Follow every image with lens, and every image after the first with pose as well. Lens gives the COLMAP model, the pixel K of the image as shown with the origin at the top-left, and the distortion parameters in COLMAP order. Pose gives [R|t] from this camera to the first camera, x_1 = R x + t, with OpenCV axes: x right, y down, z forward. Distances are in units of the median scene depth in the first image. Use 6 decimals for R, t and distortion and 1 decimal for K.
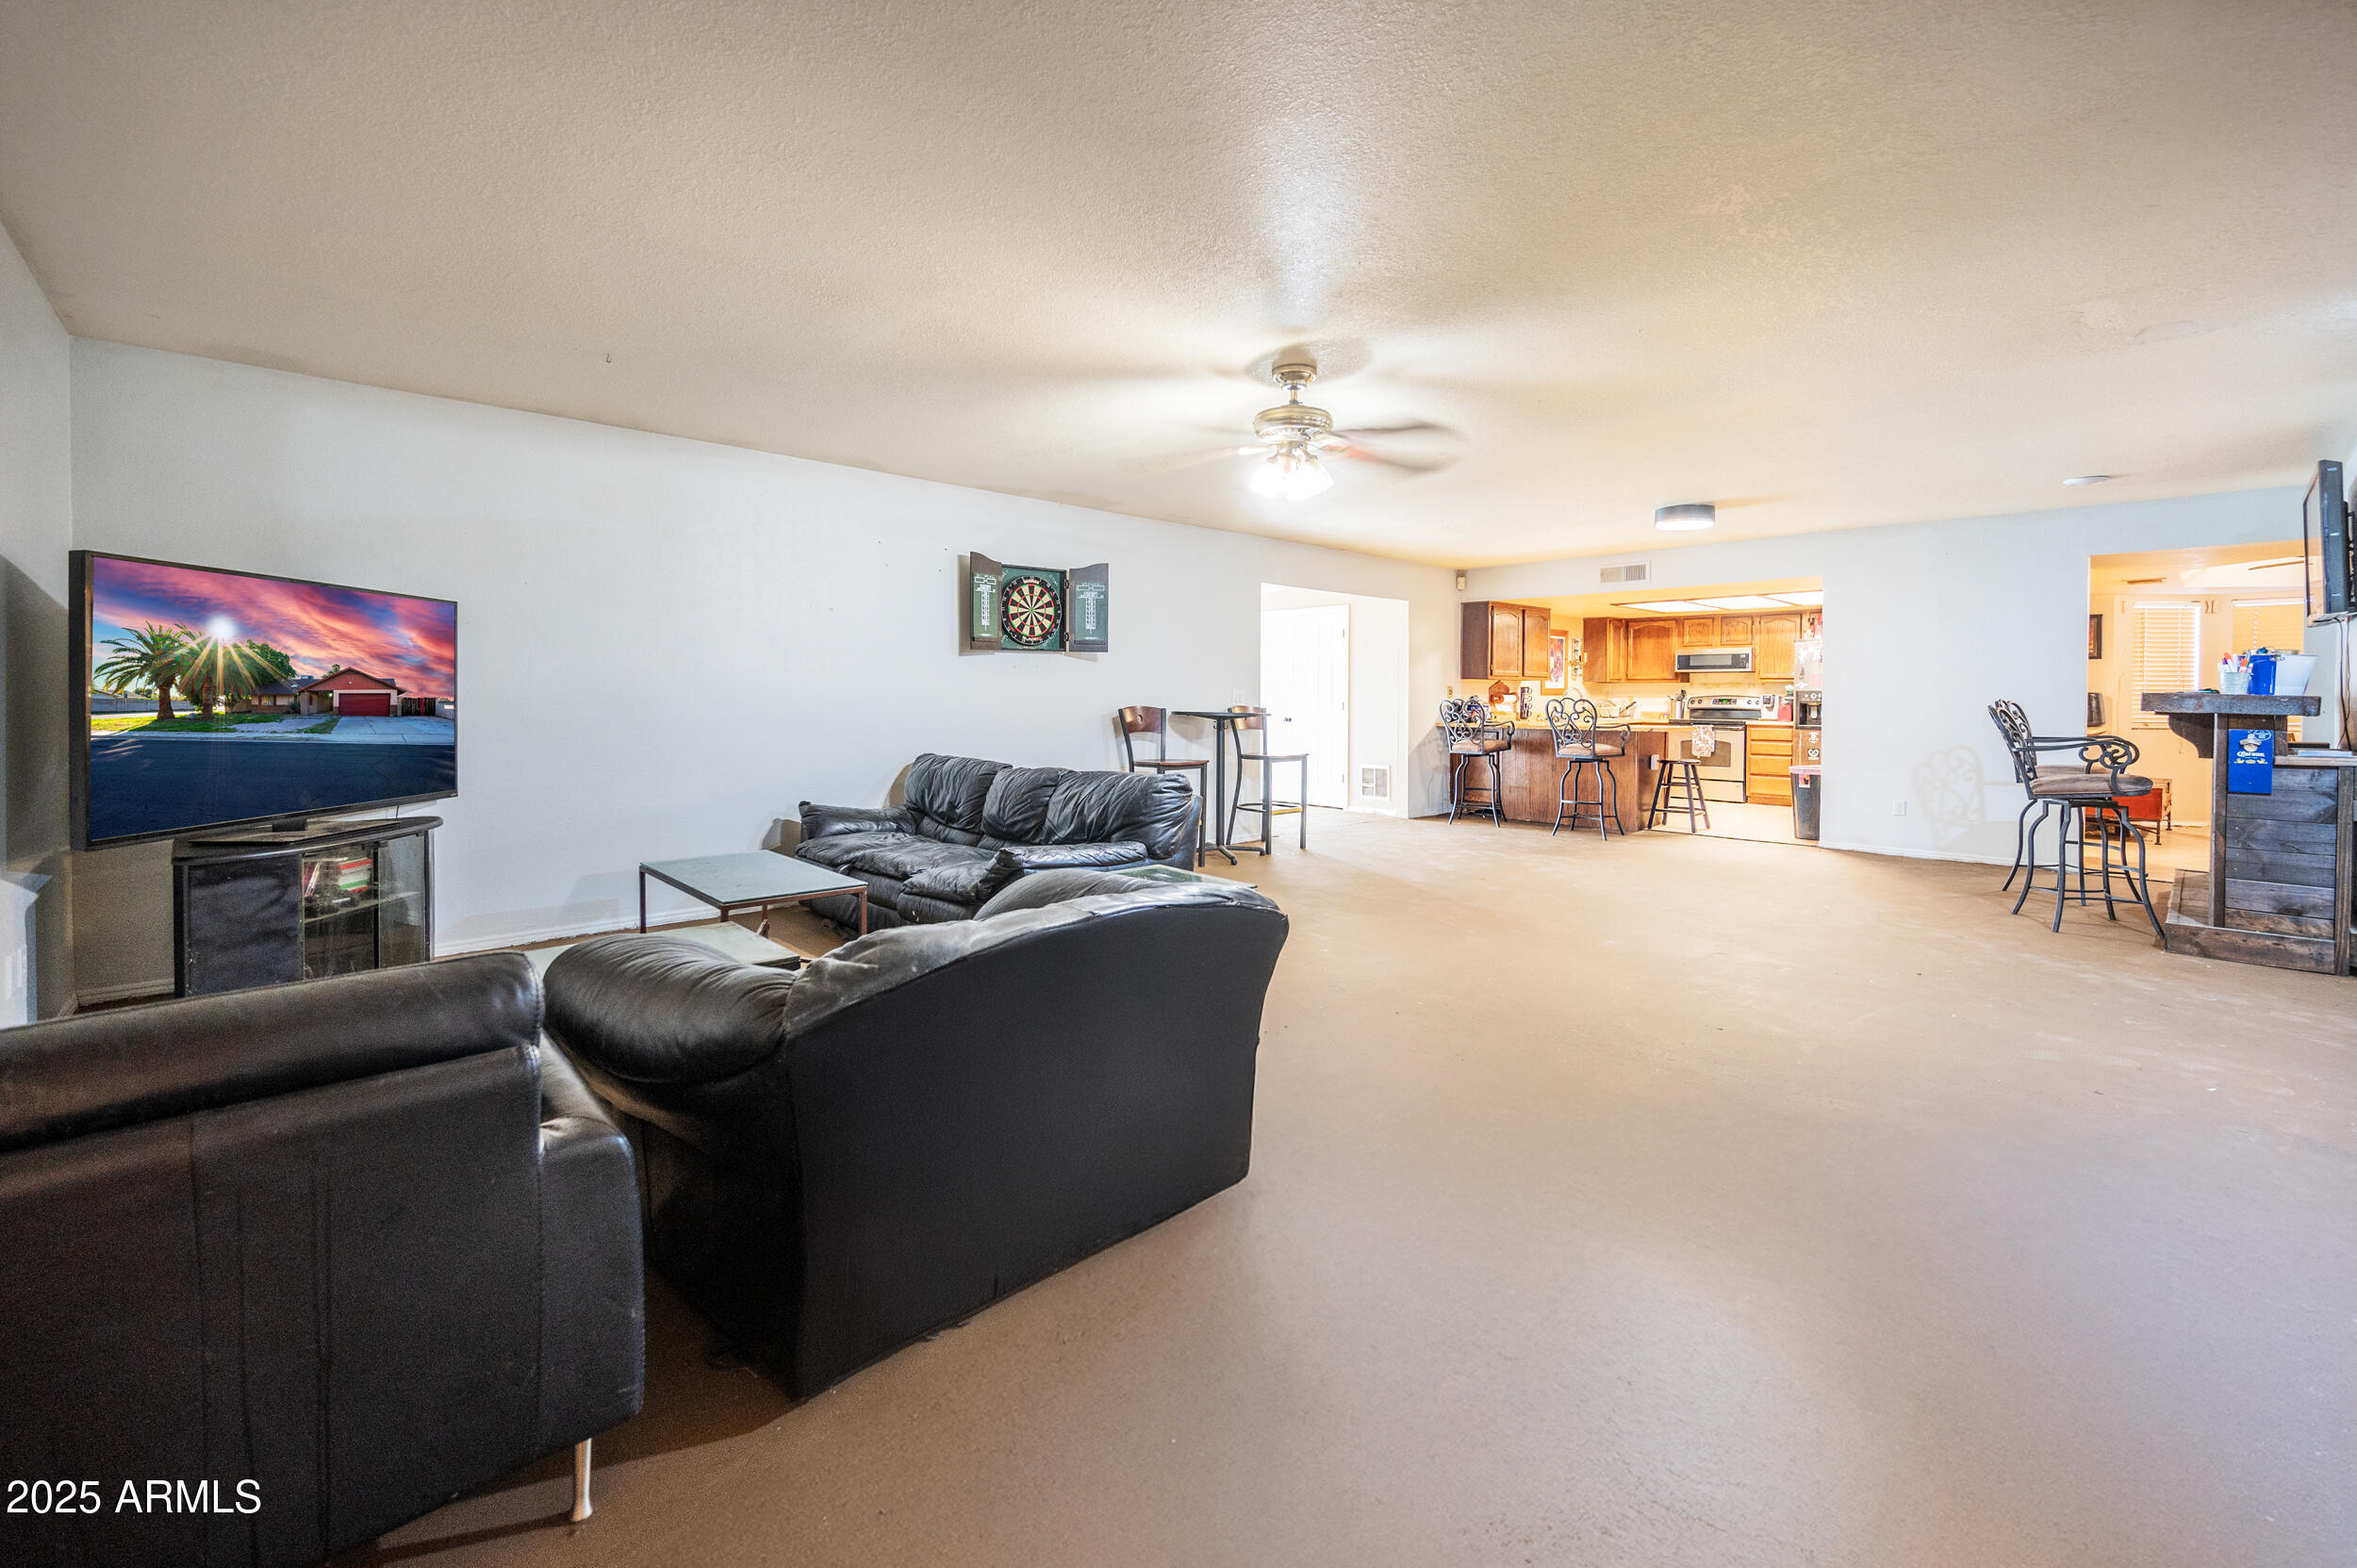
lens RADIAL K [[953.5, 0, 1088.3], [0, 953.5, 708.8], [0, 0, 1]] dist [-0.004081, 0.000043]
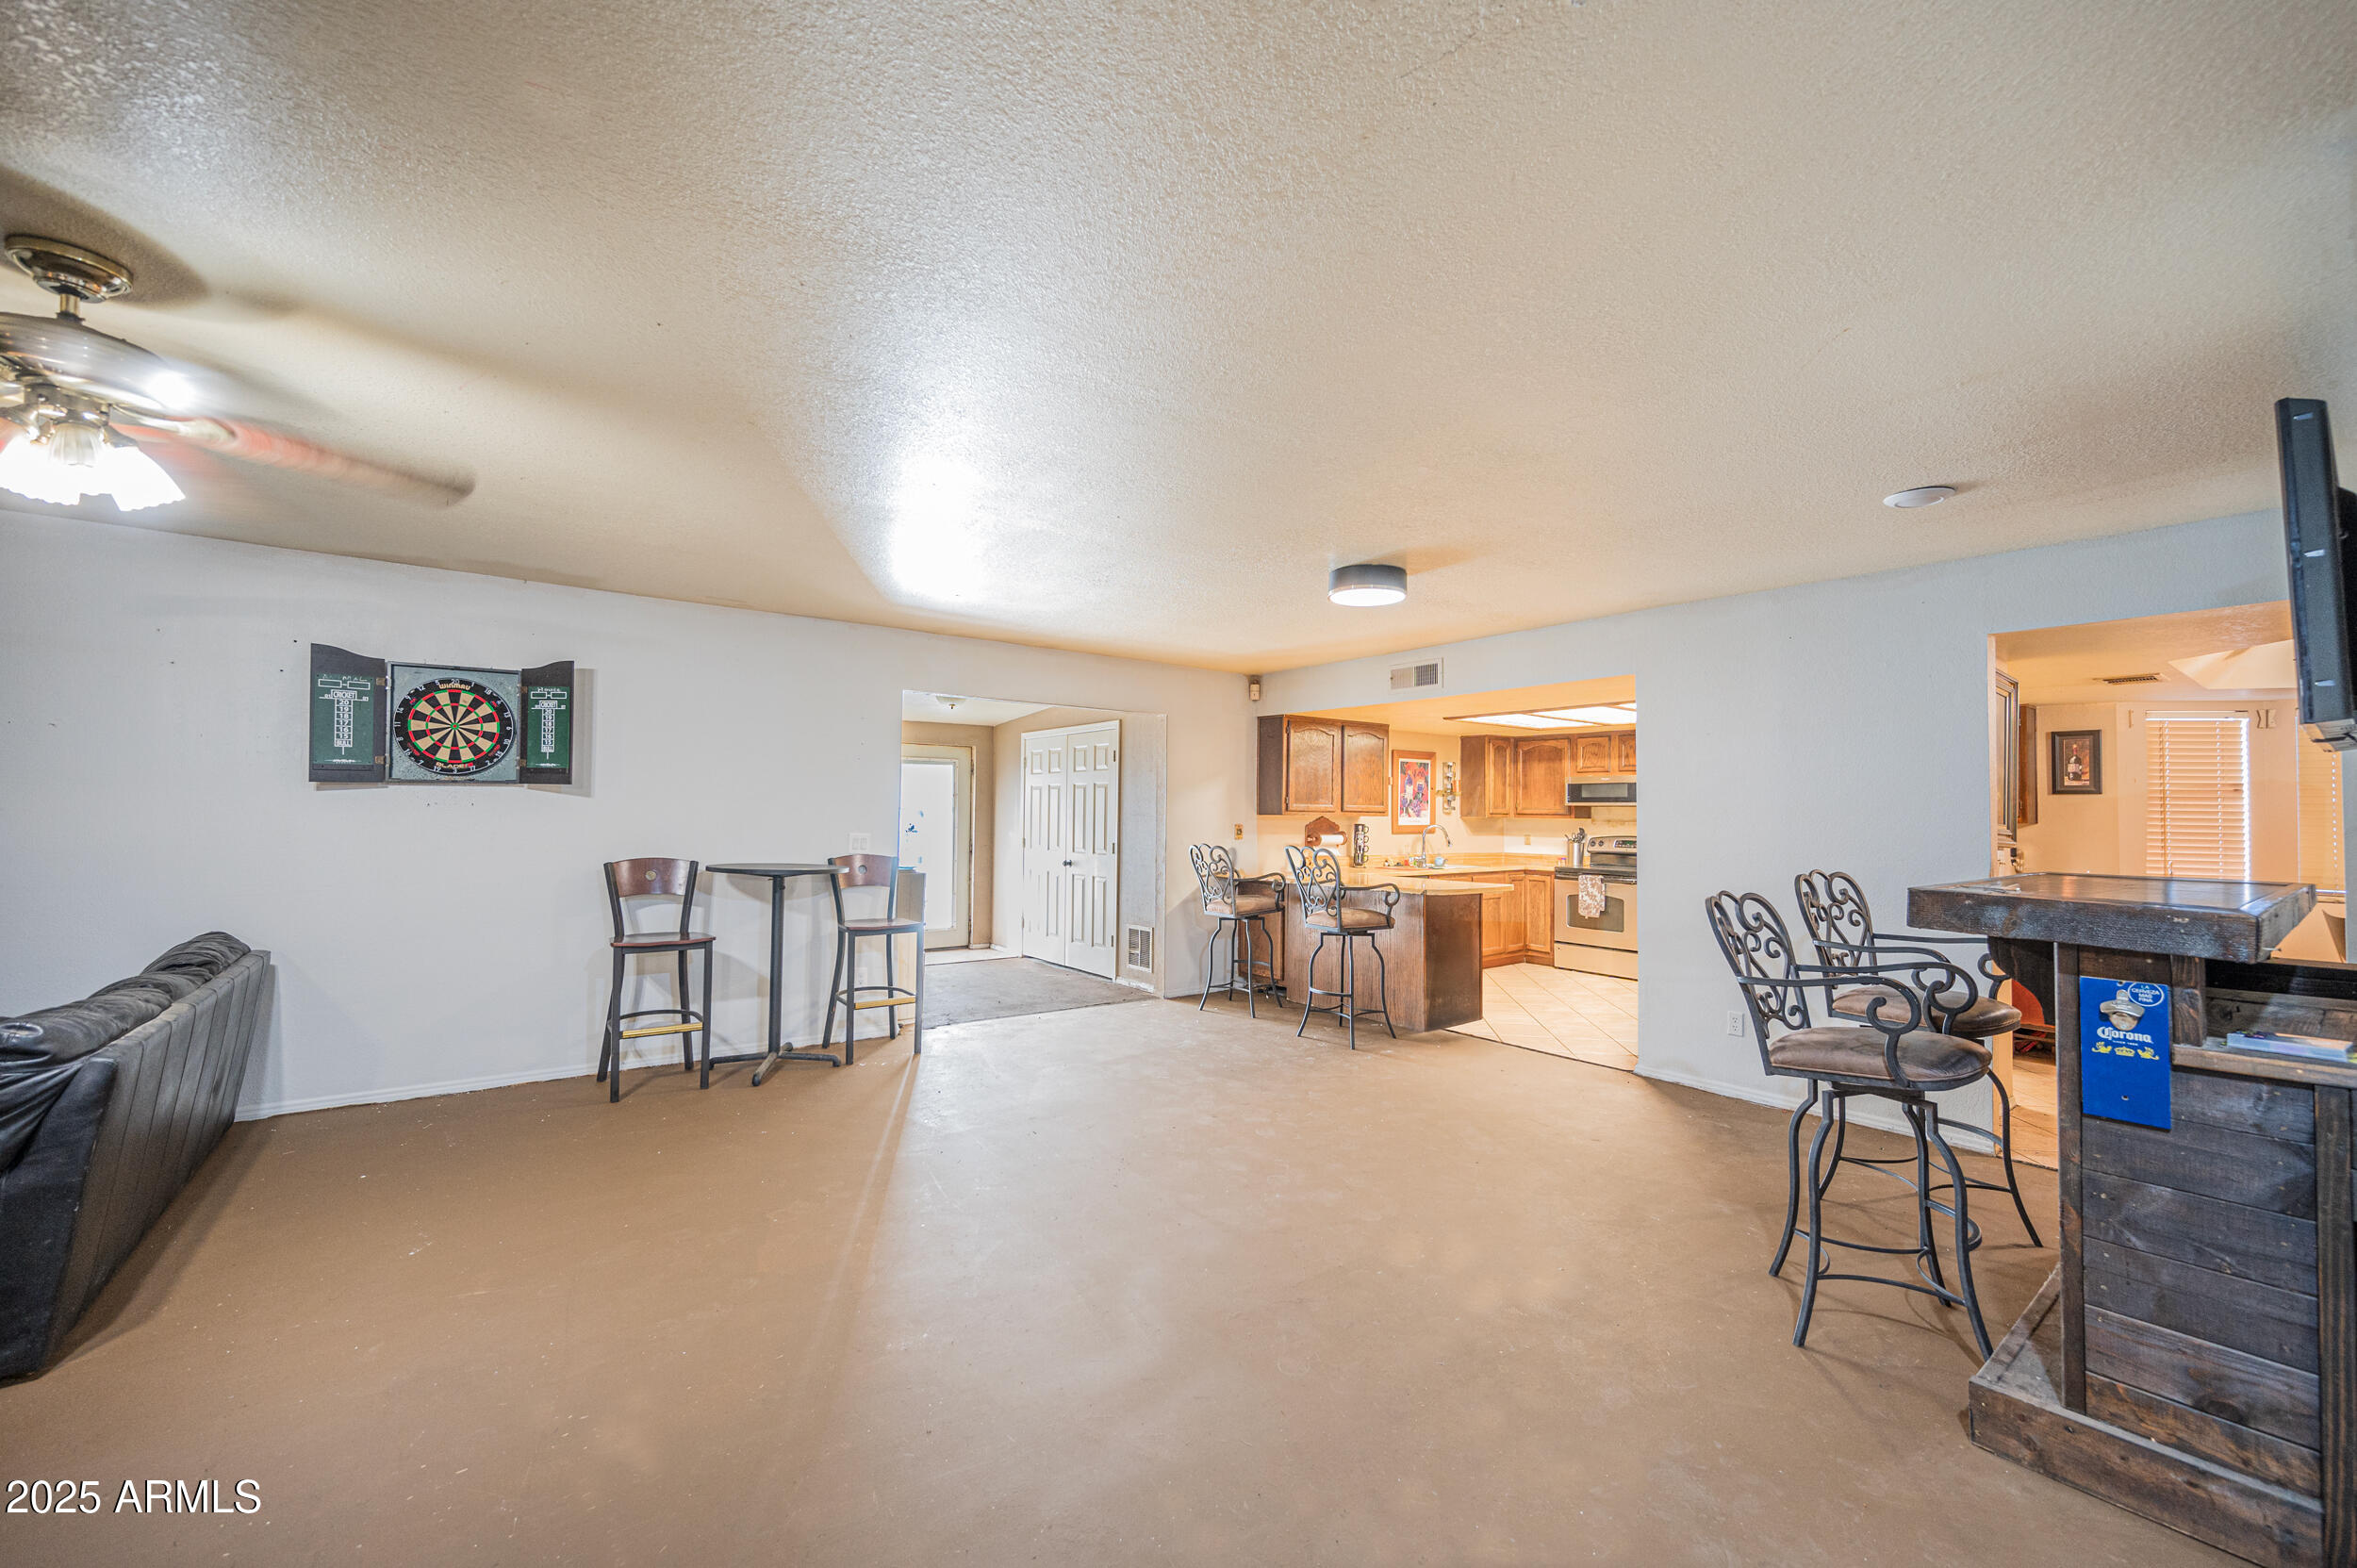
lens RADIAL K [[956.2, 0, 1159.2], [0, 956.2, 789.3], [0, 0, 1]] dist [0.006554, -0.000311]
pose [[0.996655, 0.003983, -0.081622, 0.530003], [-0.007273, 0.999171, -0.040048, -0.031250], [0.081395, 0.040507, 0.995858, 0.330109]]
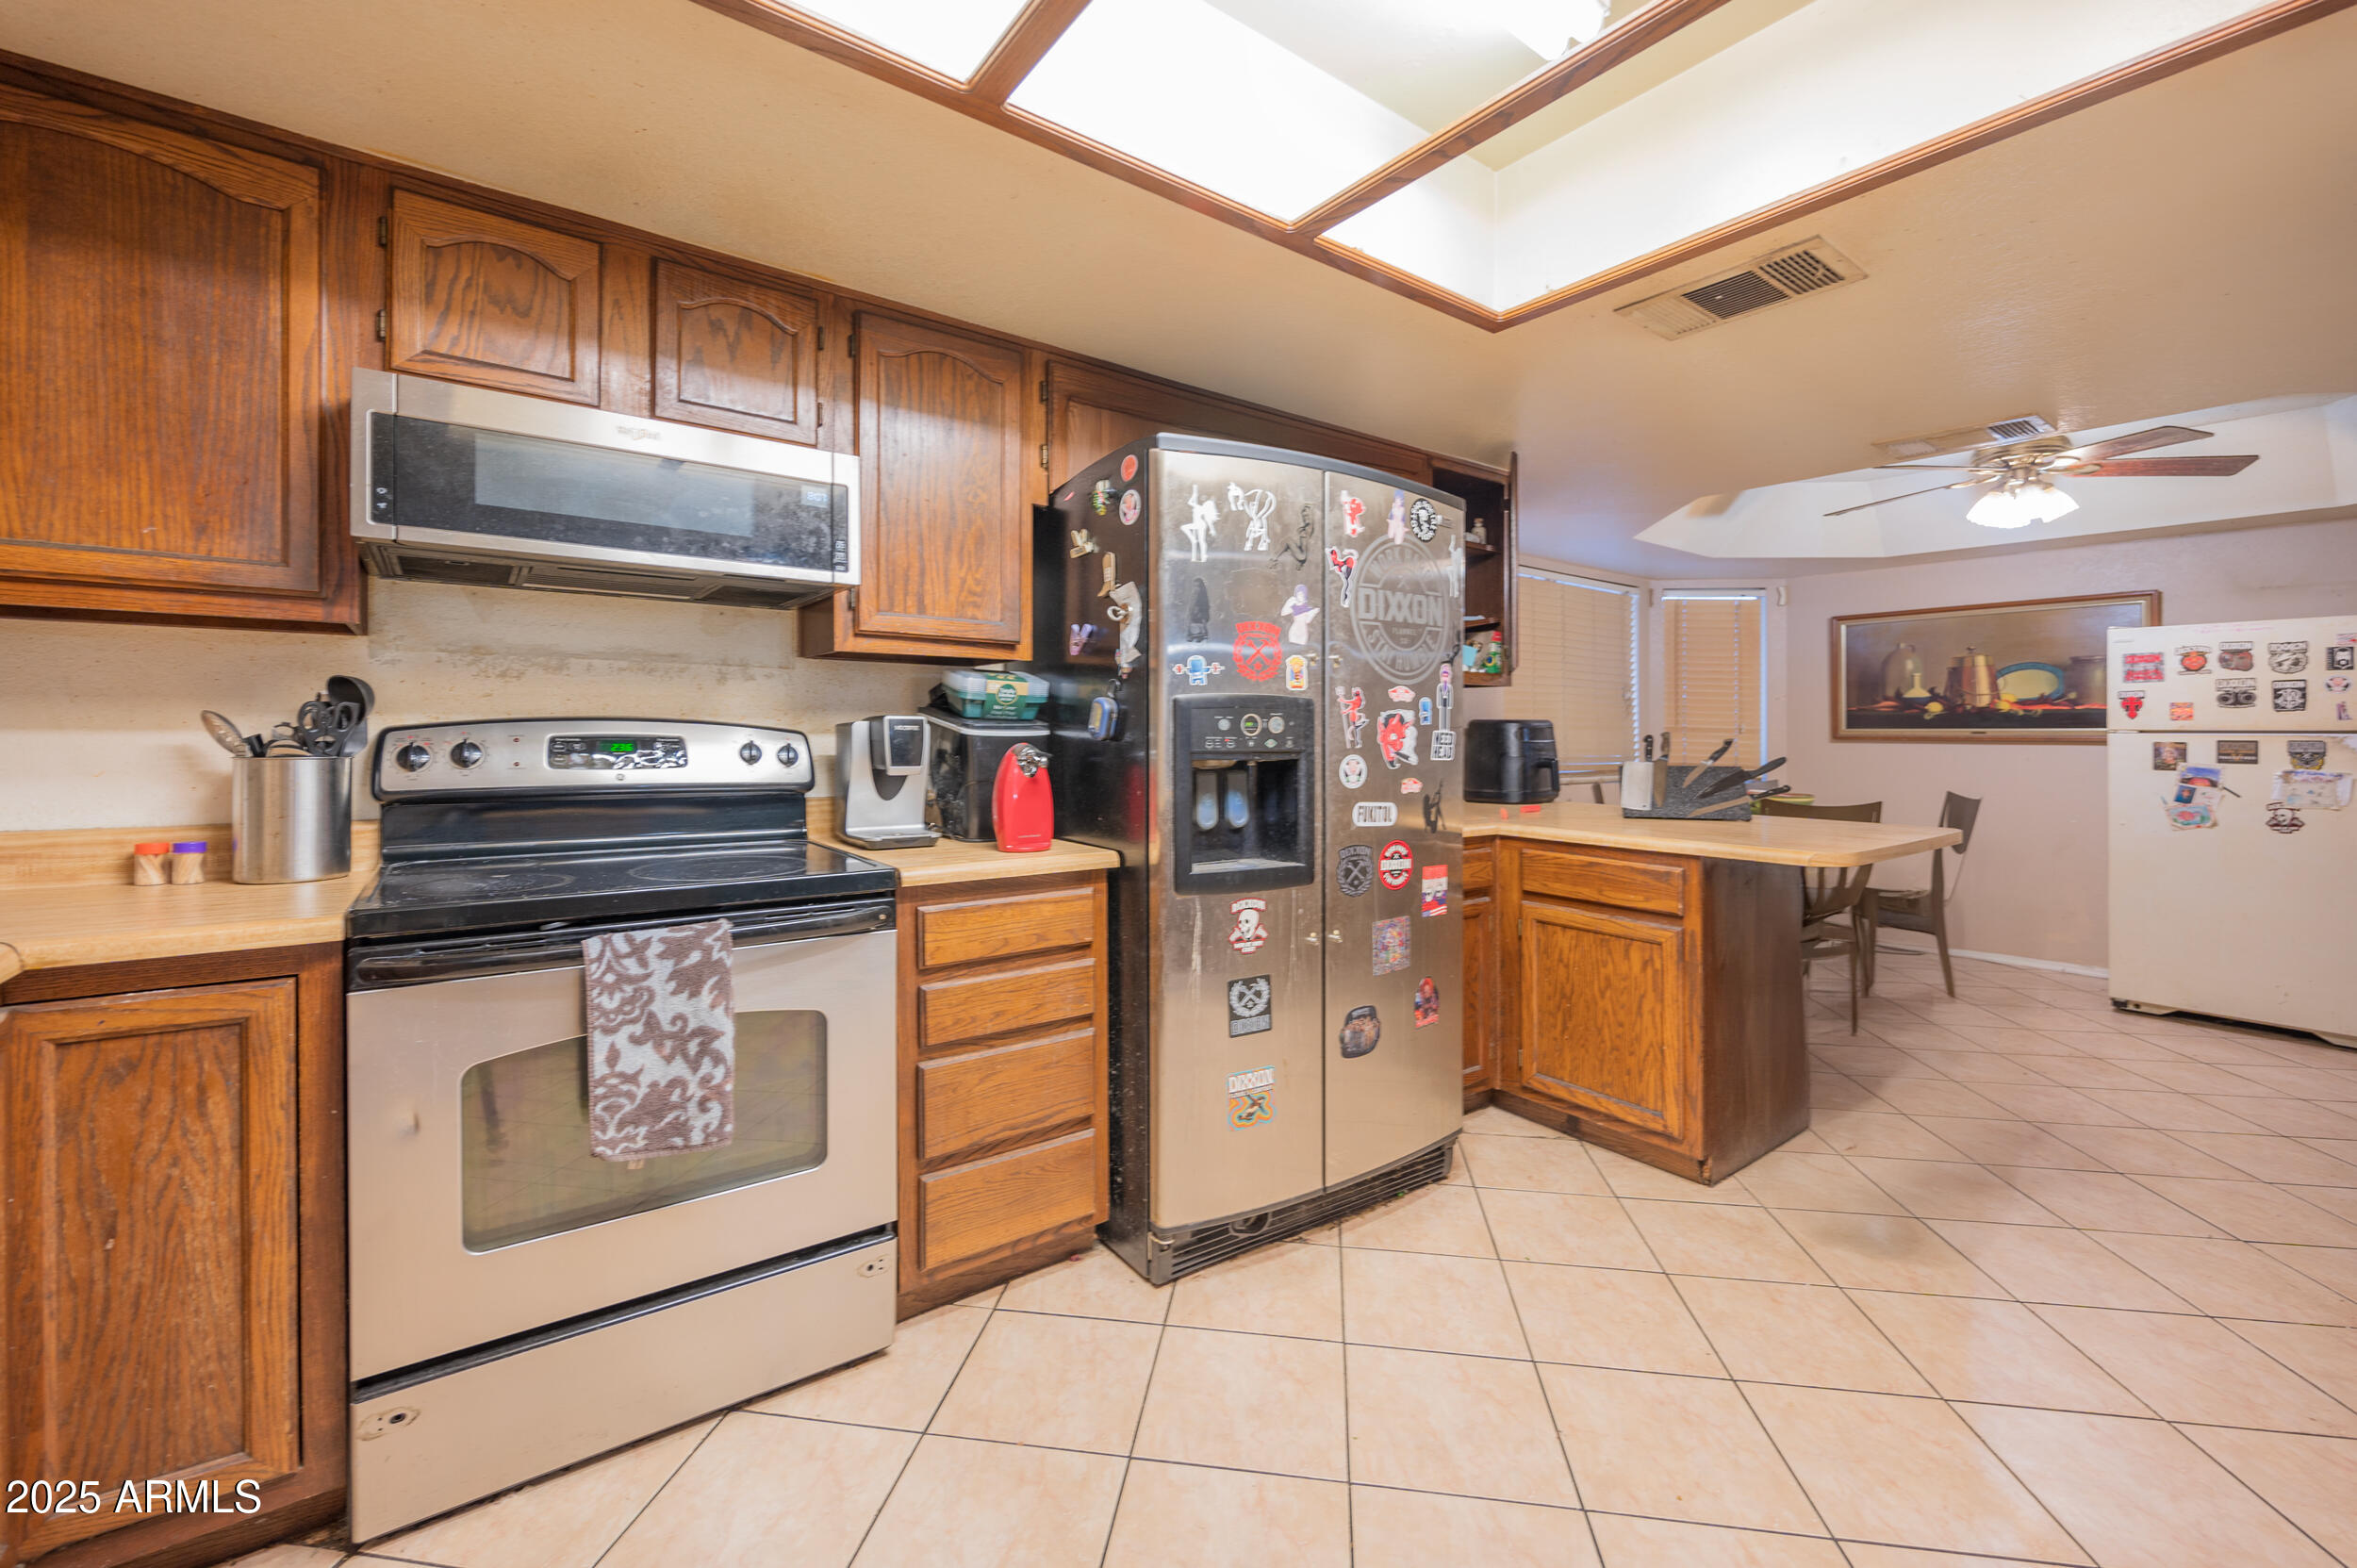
lens RADIAL K [[967.0, 0, 1195.3], [0, 967.0, 729.6], [0, 0, 1]] dist [0.001852, -0.000183]
pose [[0.059683, -0.006210, 0.998198, 0.766017], [0.008614, 0.999947, 0.005706, -0.020941], [-0.998180, 0.008258, 0.059733, 1.483699]]
